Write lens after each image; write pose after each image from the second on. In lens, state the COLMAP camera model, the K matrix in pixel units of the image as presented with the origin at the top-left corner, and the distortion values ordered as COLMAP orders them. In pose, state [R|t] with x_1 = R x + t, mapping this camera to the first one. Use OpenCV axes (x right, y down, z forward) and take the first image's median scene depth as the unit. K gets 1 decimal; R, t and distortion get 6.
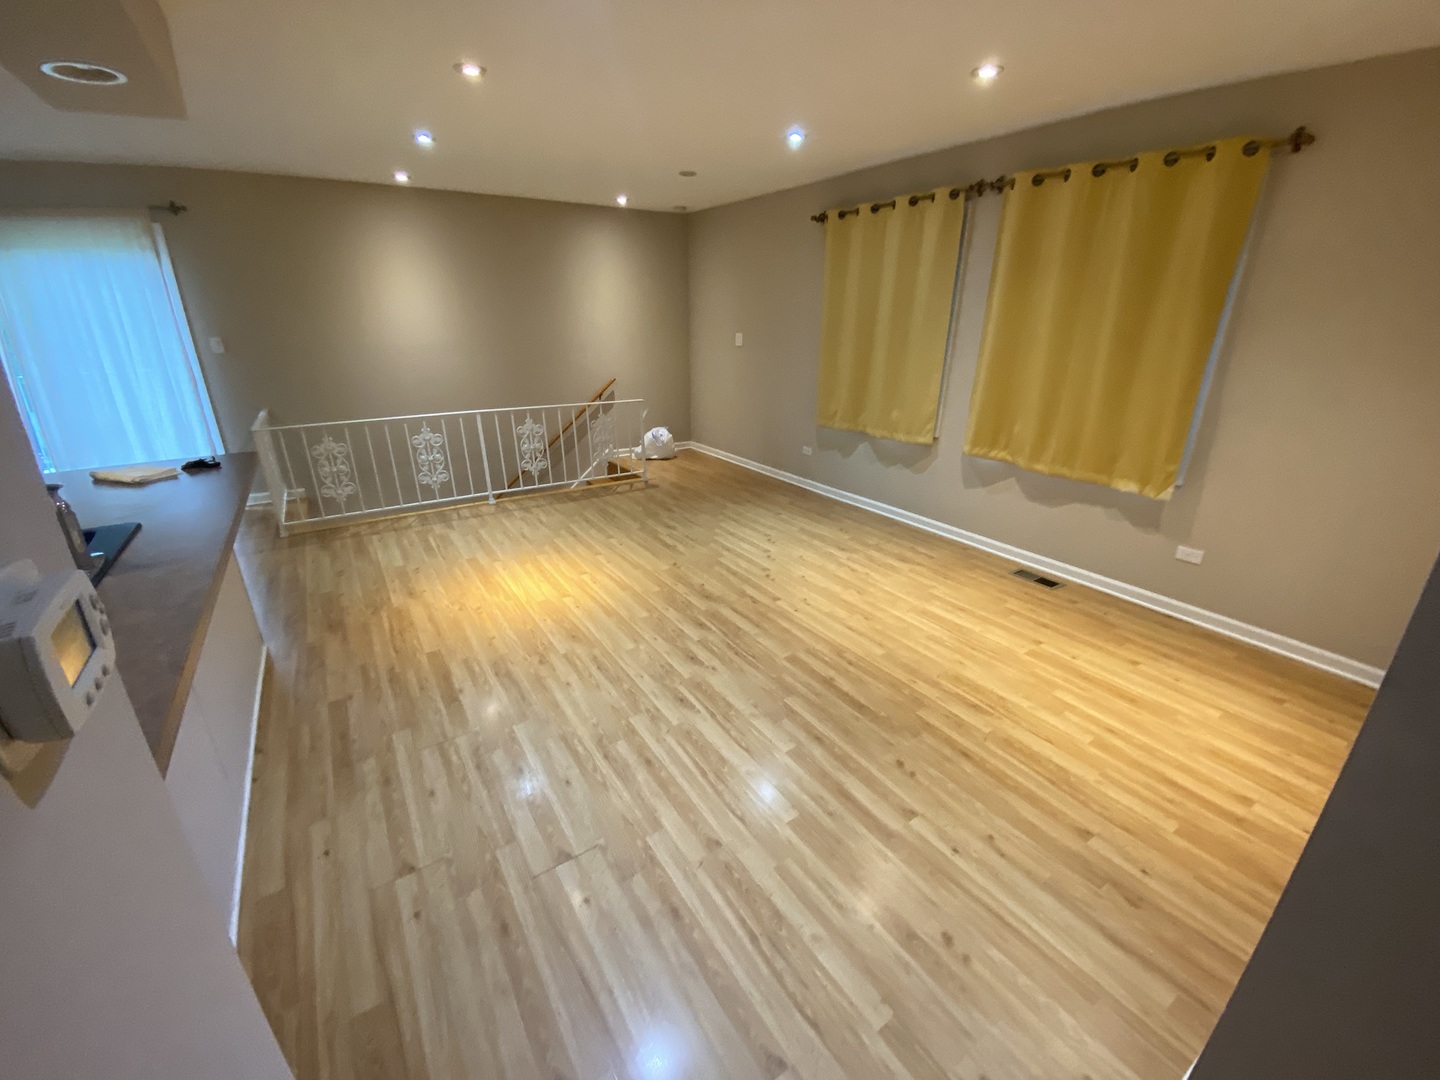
lens RADIAL K [[592.8, 0, 715.2], [0, 592.8, 537.5], [0, 0, 1]] dist [0.017749, -0.000212]
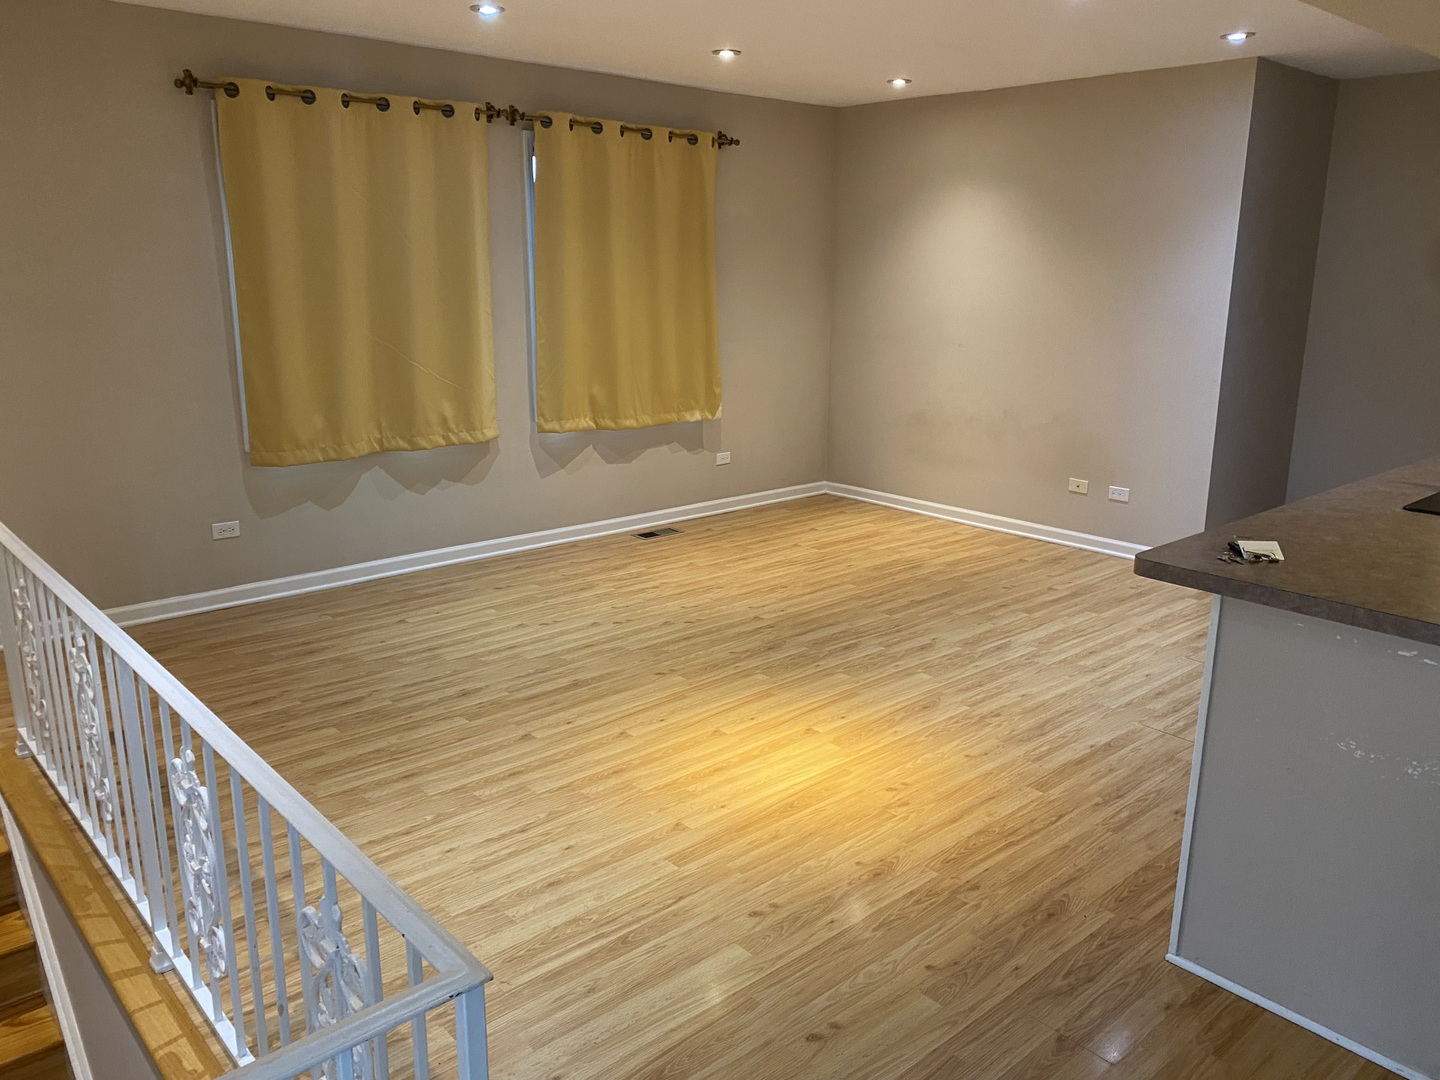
lens RADIAL K [[1098.7, 0, 727.1], [0, 1098.7, 543.9], [0, 0, 1]] dist [0.034207, -0.015661]
pose [[-0.162538, -0.255143, 0.953144, -1.418249], [0.335204, 0.894260, 0.296542, -0.486773], [-0.928019, 0.367697, -0.059827, 1.223912]]
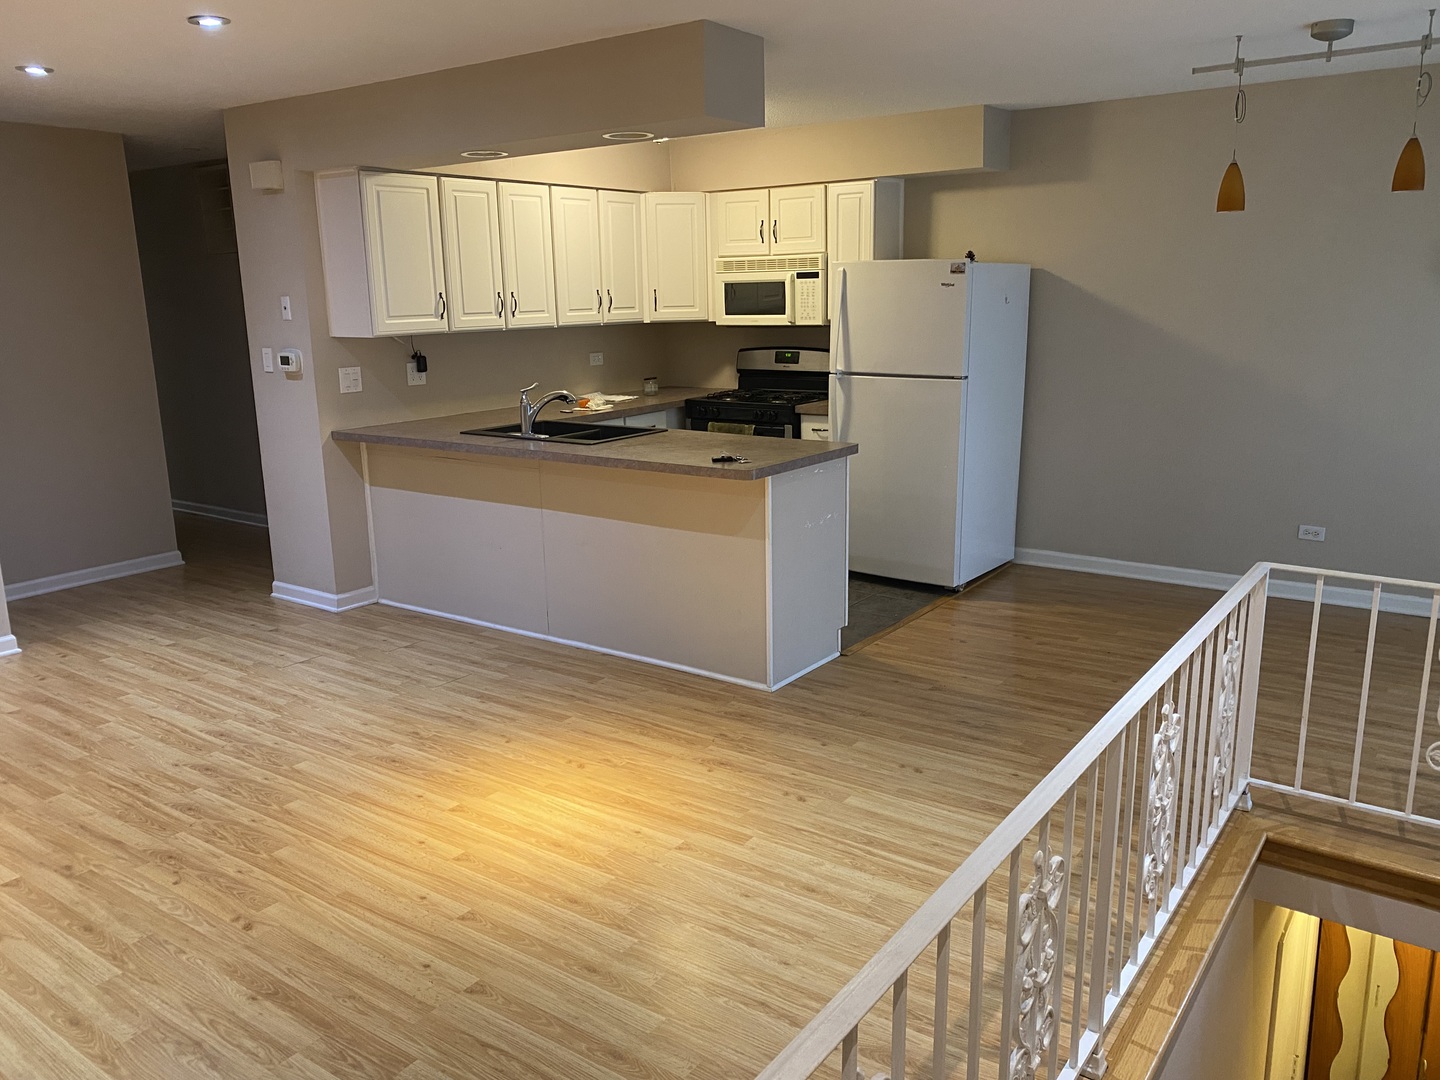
lens RADIAL K [[1098.7, 0, 728.0], [0, 1098.7, 542.4], [0, 0, 1]] dist [0.034207, -0.015661]
pose [[-0.928524, 0.099248, -0.357762, -0.163337], [-0.114467, 0.840141, 0.530151, -0.778148], [0.353187, 0.533210, -0.768730, 1.988647]]
